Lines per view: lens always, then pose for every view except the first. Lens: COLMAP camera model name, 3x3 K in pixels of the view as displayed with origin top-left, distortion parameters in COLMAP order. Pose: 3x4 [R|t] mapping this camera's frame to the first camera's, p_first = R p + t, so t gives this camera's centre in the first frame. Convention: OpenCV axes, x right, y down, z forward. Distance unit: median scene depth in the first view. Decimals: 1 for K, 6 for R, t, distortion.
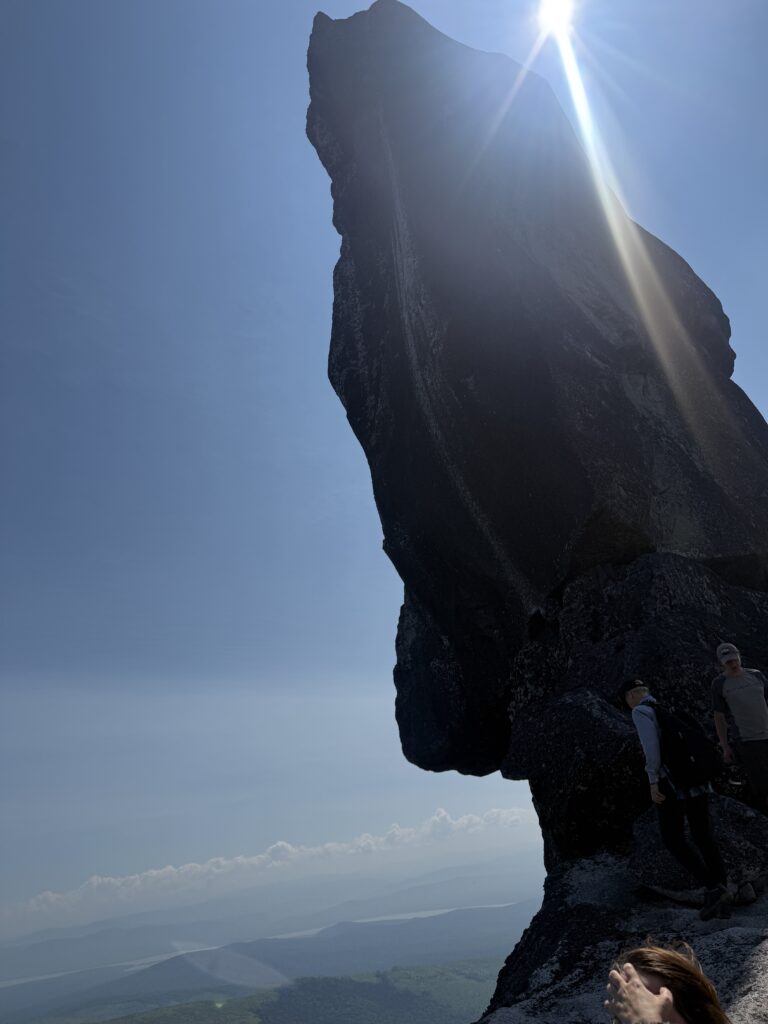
lens RADIAL K [[720.0, 0, 383.2], [0, 720.0, 513.7], [0, 0, 1]] dist [0.077011, -0.082425]
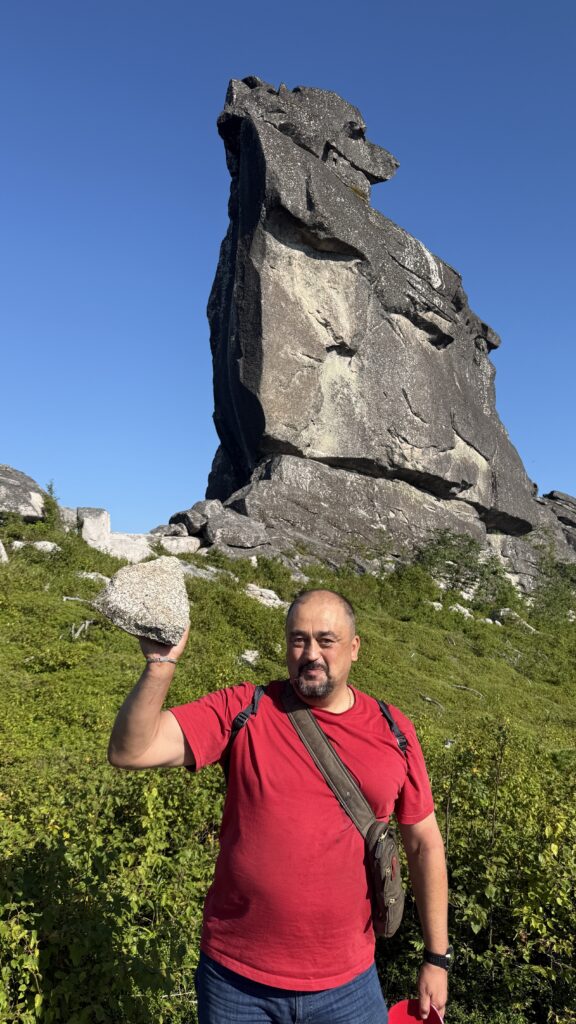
lens RADIAL K [[719.0, 0, 282.8], [0, 719.0, 513.9], [0, 0, 1]] dist [0.172971, -0.325359]
pose [[0.974712, 0.205679, -0.087368, 0.572847], [-0.168247, 0.932757, 0.318836, -0.505039], [0.147071, -0.296074, 0.943775, -1.297788]]
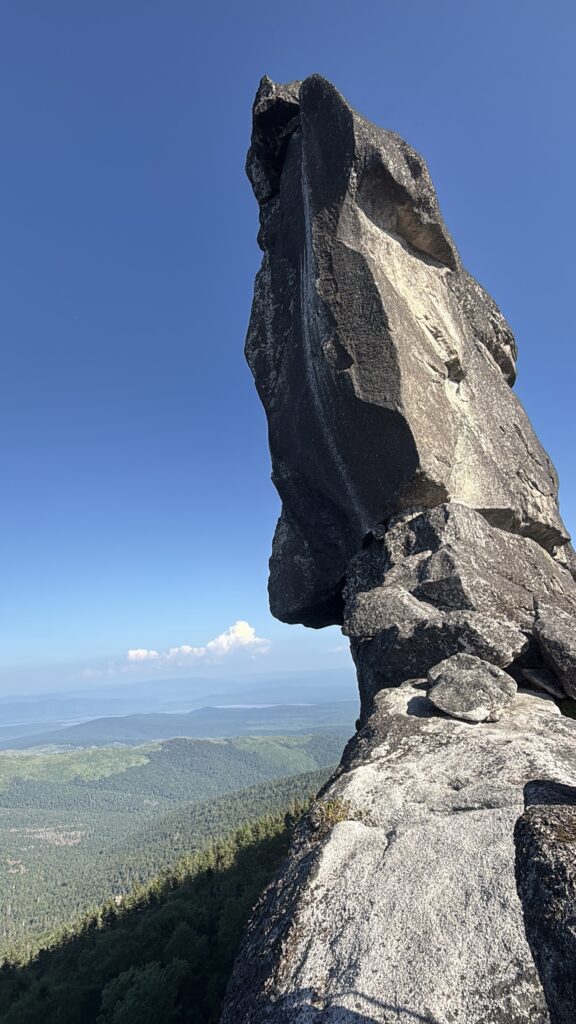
lens RADIAL K [[495.5, 0, 288.0], [0, 495.5, 512.0], [0, 0, 1]] dist [0.000393, 0.000114]
pose [[0.991908, 0.106640, 0.068899, -0.037789], [-0.114476, 0.985889, 0.122138, -0.015299], [-0.054902, -0.129037, 0.990119, -0.024840]]
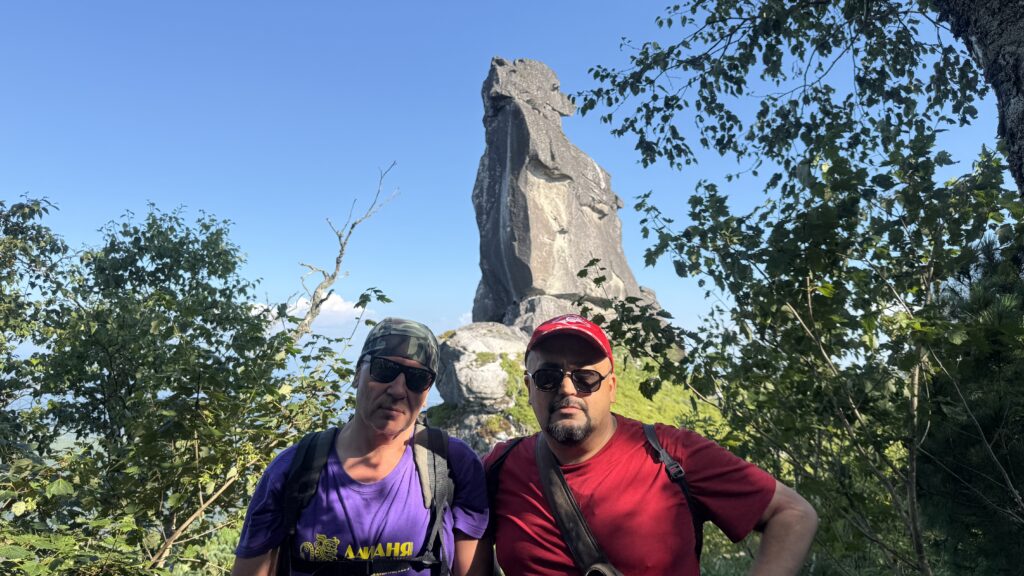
lens RADIAL K [[743.9, 0, 514.3], [0, 743.9, 308.0], [0, 0, 1]] dist [0.188057, -0.501801]
pose [[0.962522, 0.186454, 0.196941, -0.651332], [-0.244040, 0.912231, 0.329058, -1.271370], [-0.118301, -0.364787, 0.923545, -3.069369]]
